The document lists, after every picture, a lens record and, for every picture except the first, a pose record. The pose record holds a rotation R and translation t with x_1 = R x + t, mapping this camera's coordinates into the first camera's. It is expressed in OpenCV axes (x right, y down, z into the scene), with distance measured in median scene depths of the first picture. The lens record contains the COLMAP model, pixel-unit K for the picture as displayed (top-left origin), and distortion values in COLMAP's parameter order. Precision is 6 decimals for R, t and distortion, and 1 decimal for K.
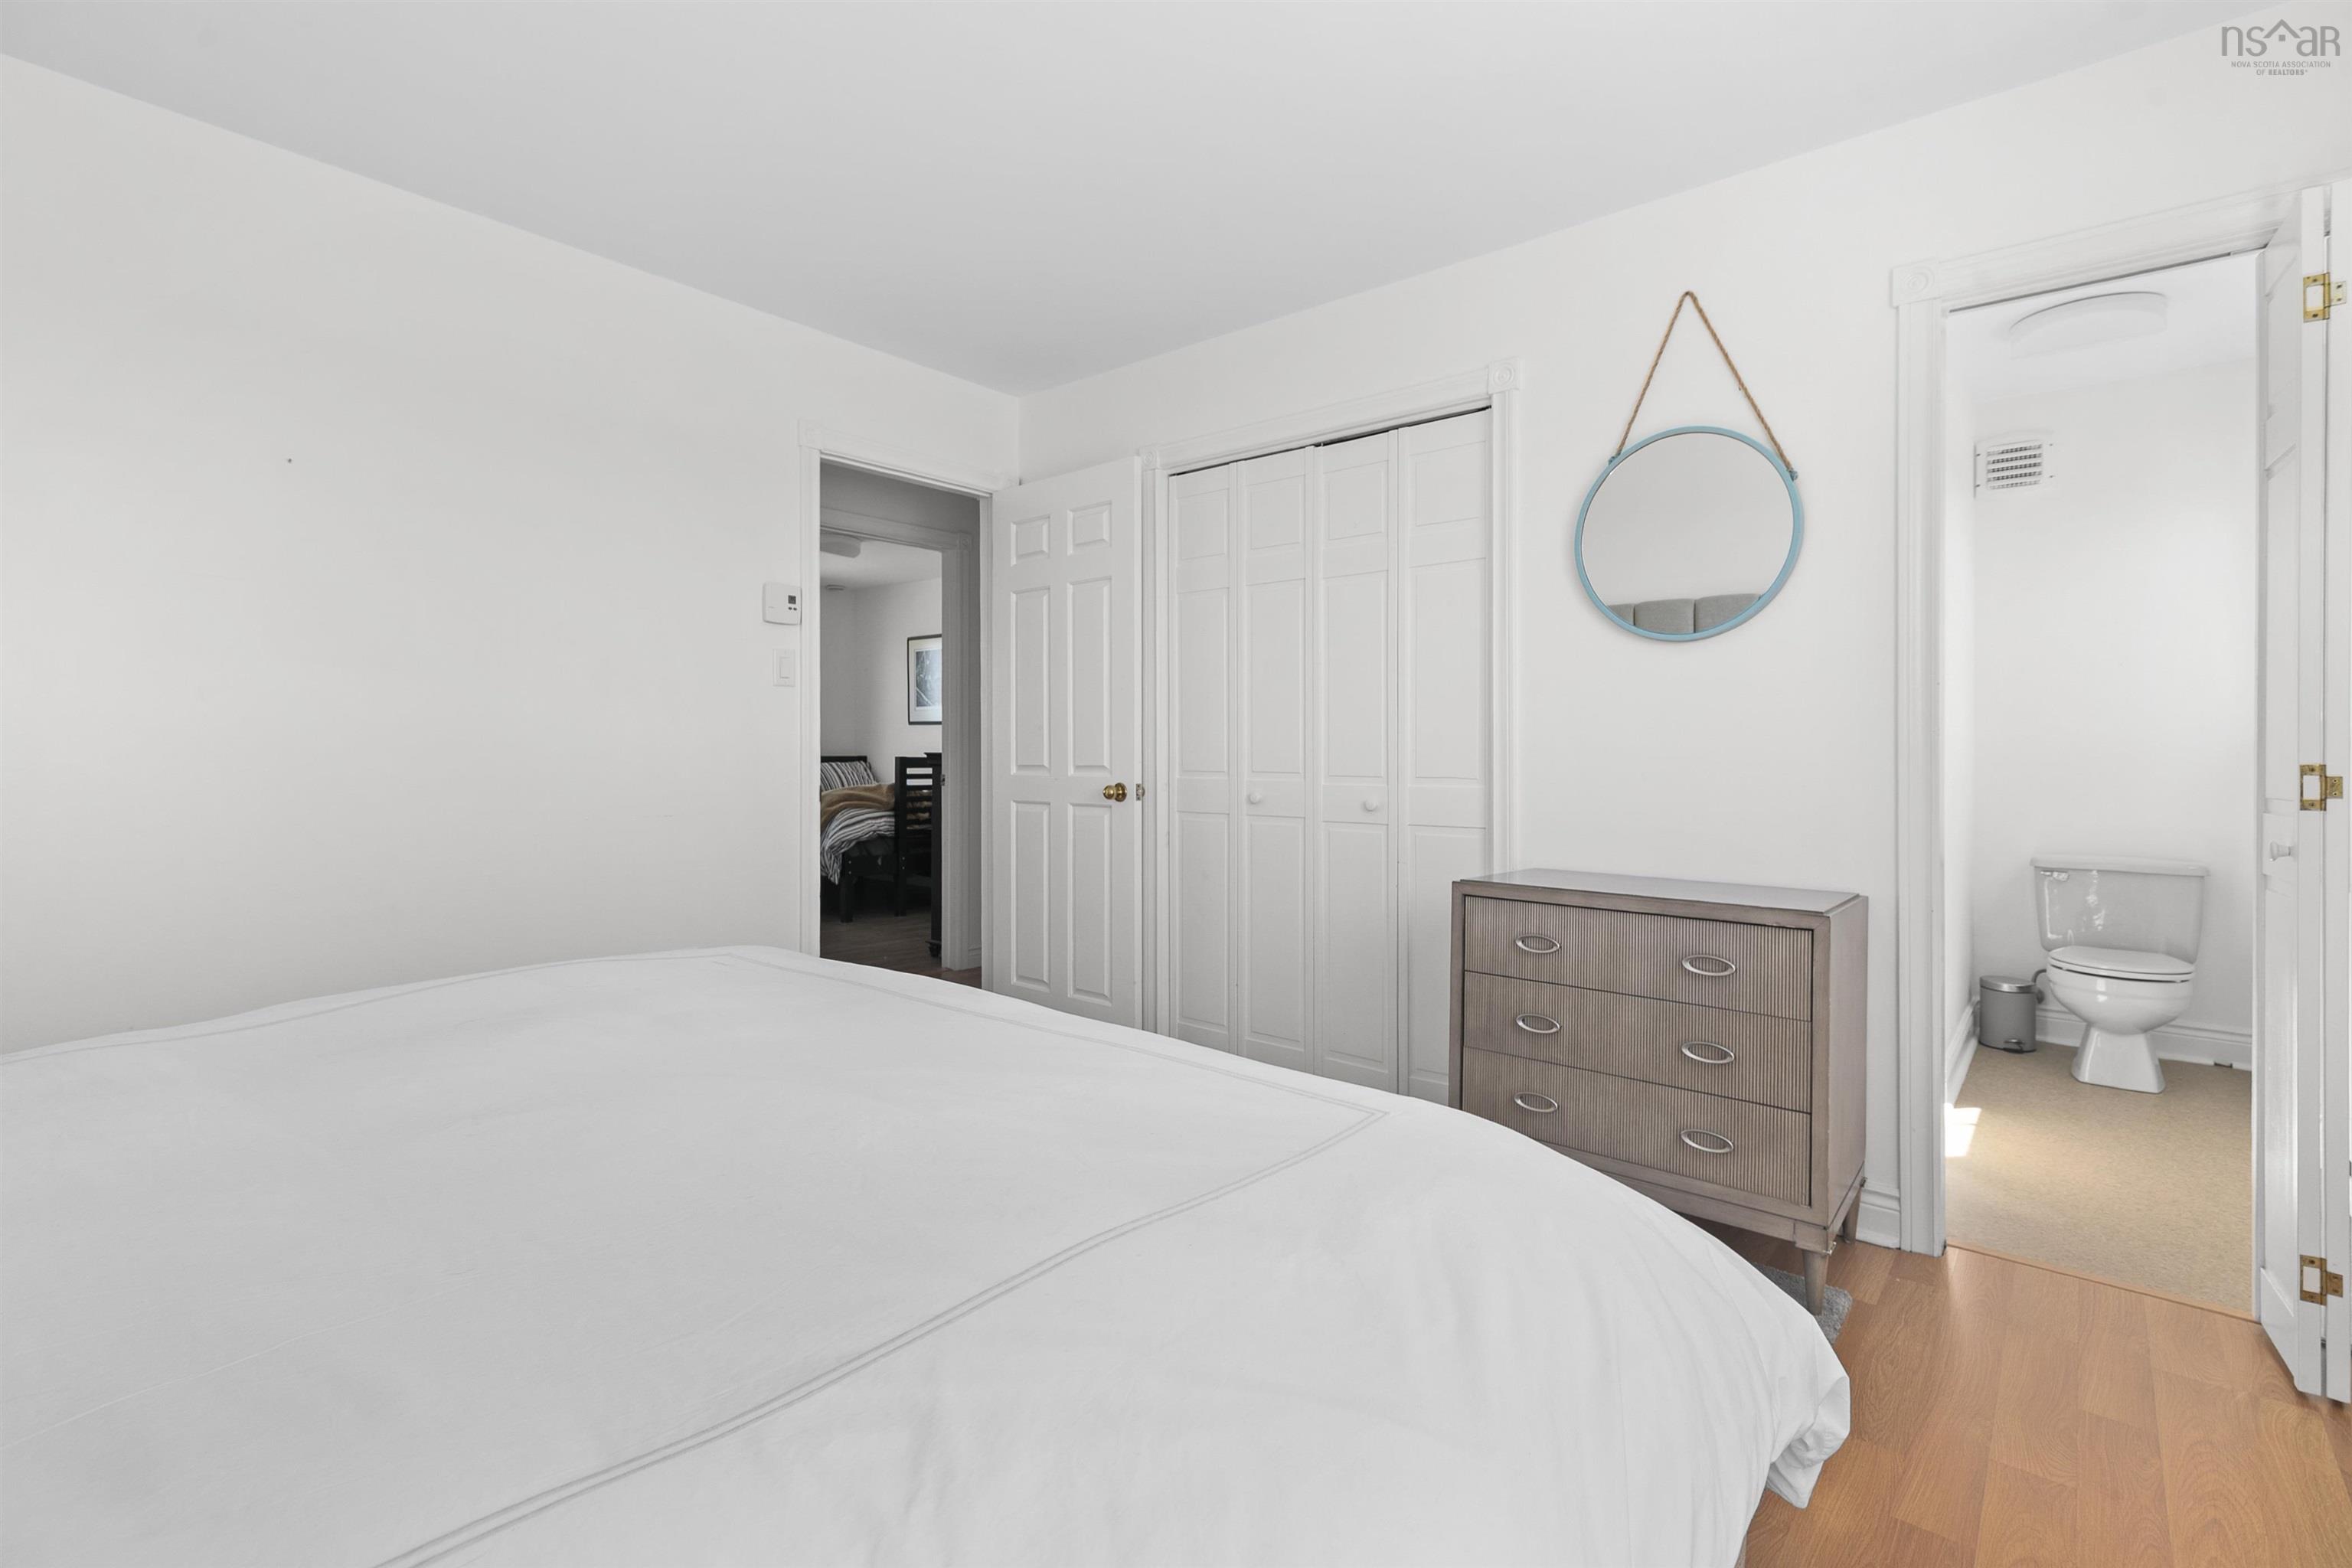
lens RADIAL K [[1048.2, 0, 1181.5], [0, 1048.2, 774.8], [0, 0, 1]] dist [0.000374, 0.000071]
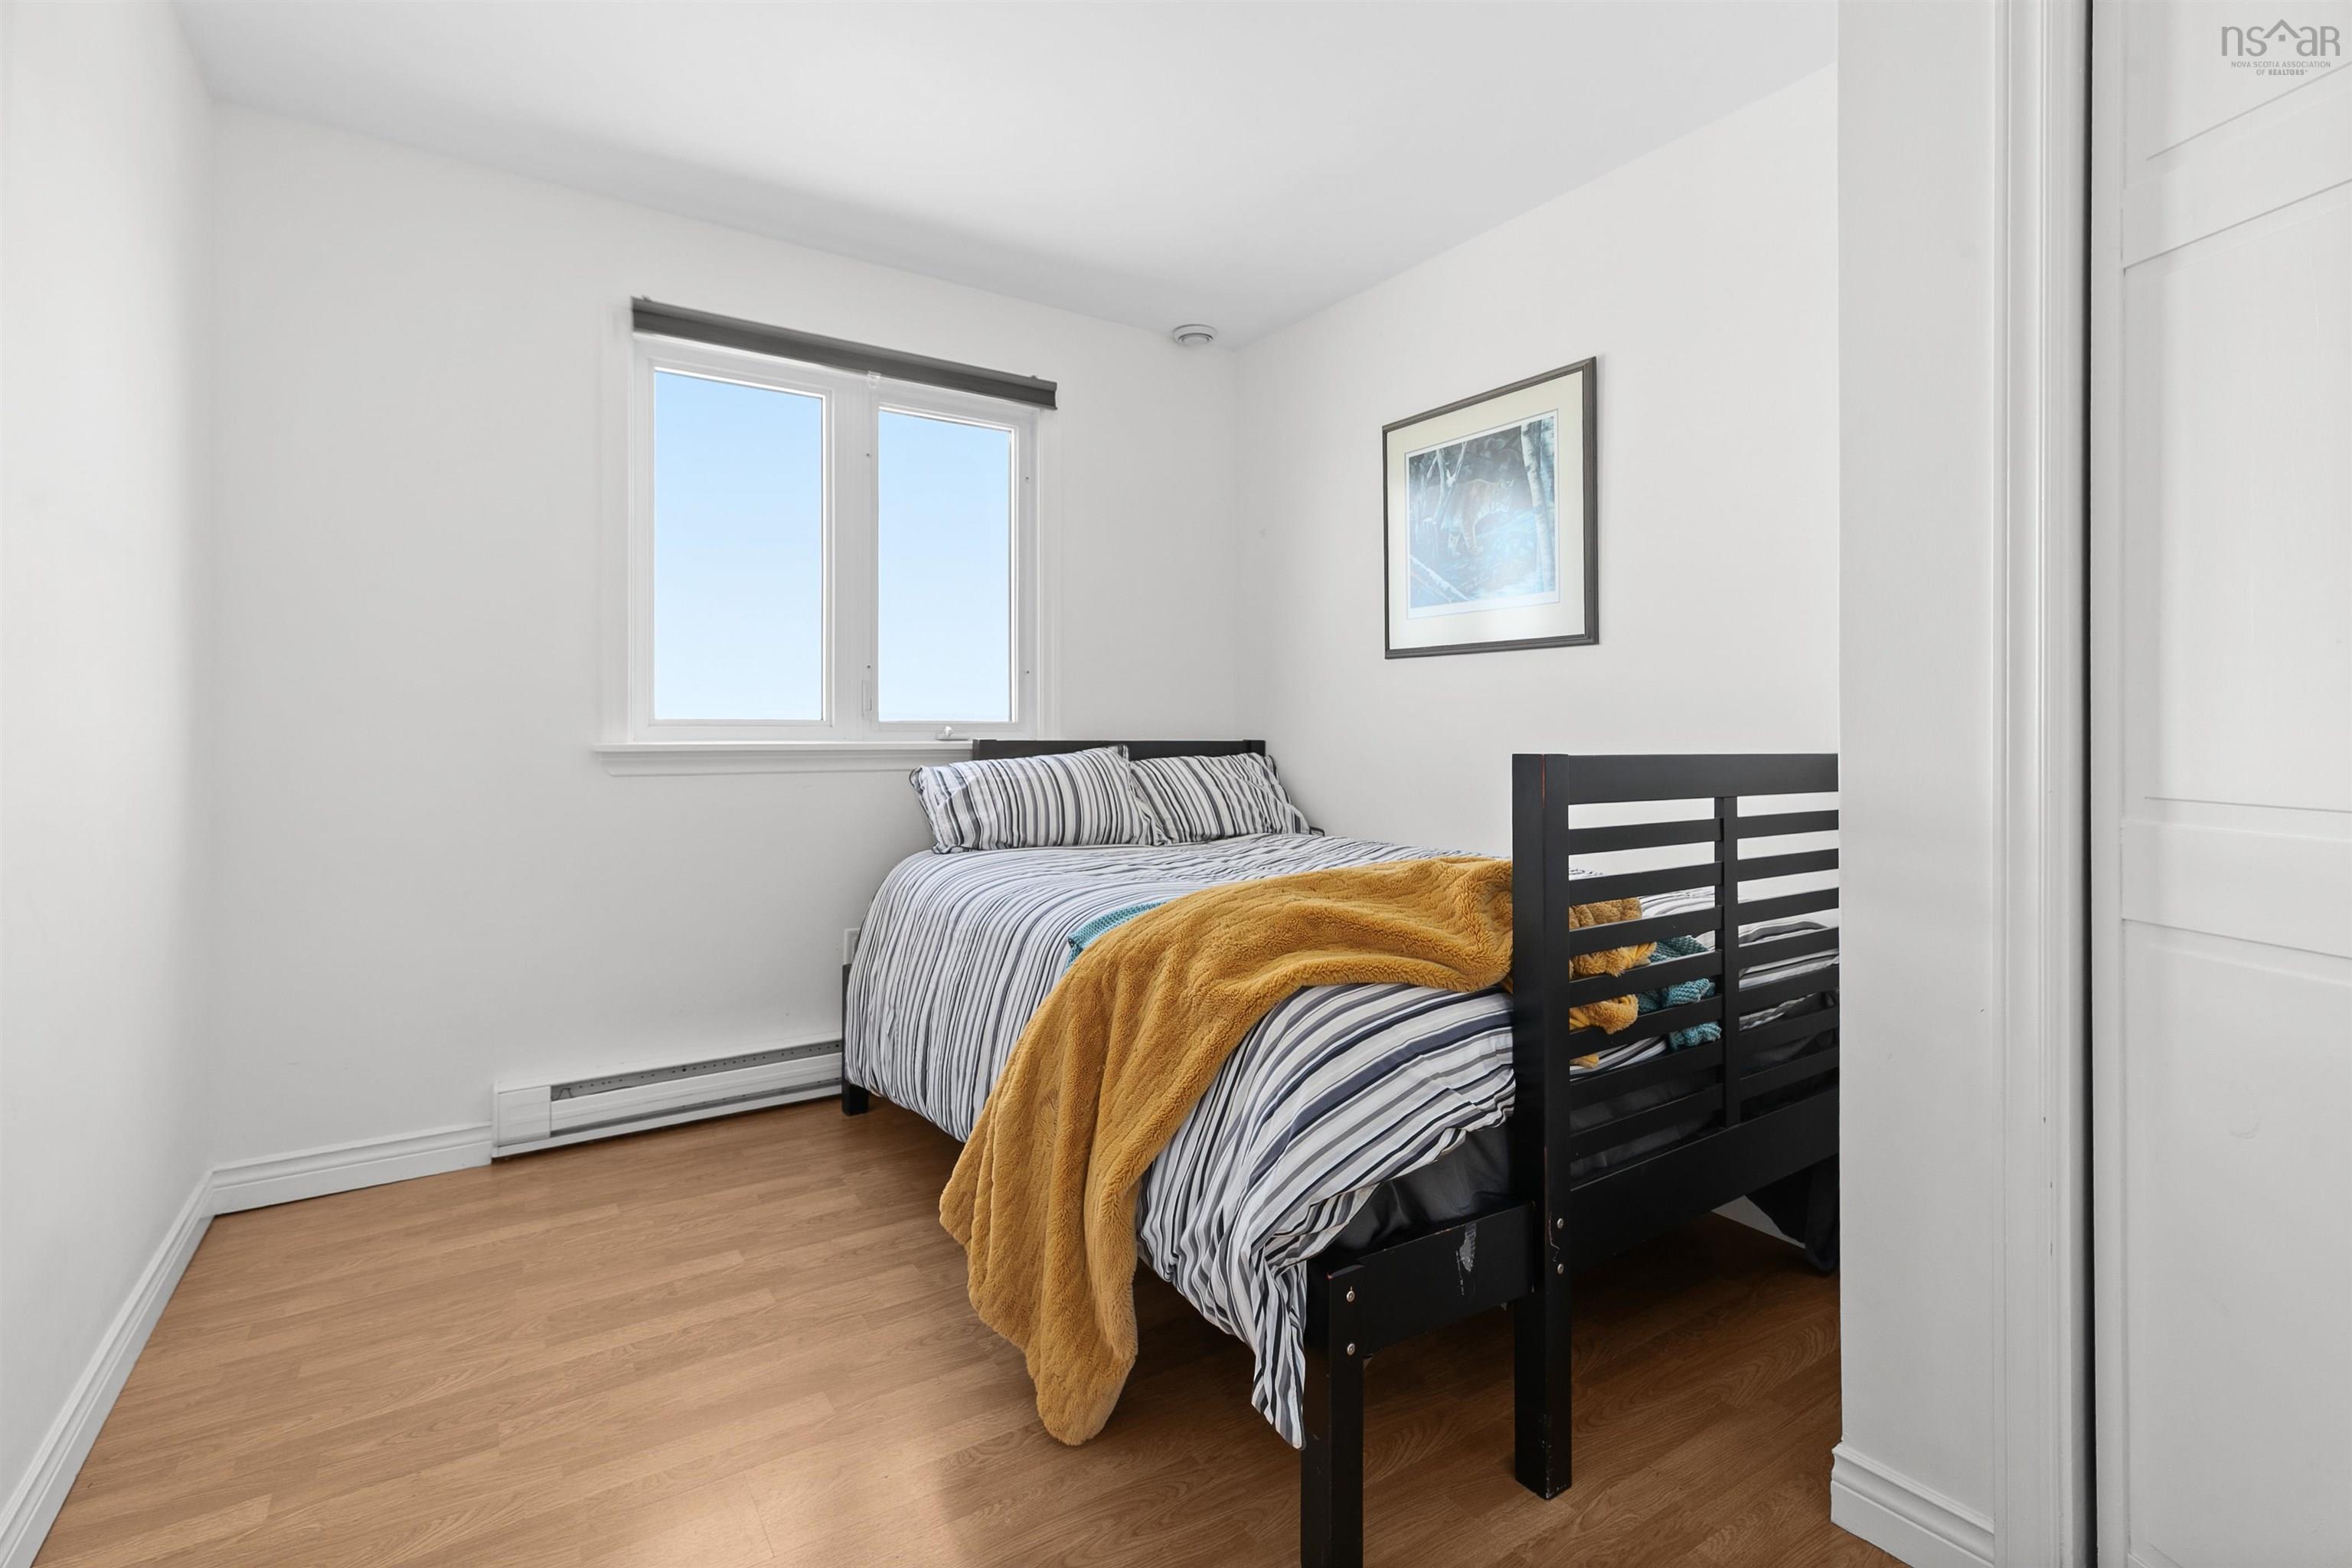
lens RADIAL K [[1072.0, 0, 1176.5], [0, 1072.0, 746.0], [0, 0, 1]] dist [0.000112, 0.000013]
pose [[0.956772, -0.000602, -0.290840, -0.274613], [-0.001592, 0.999972, -0.007305, -0.016306], [0.290836, 0.007452, 0.956744, 0.761175]]
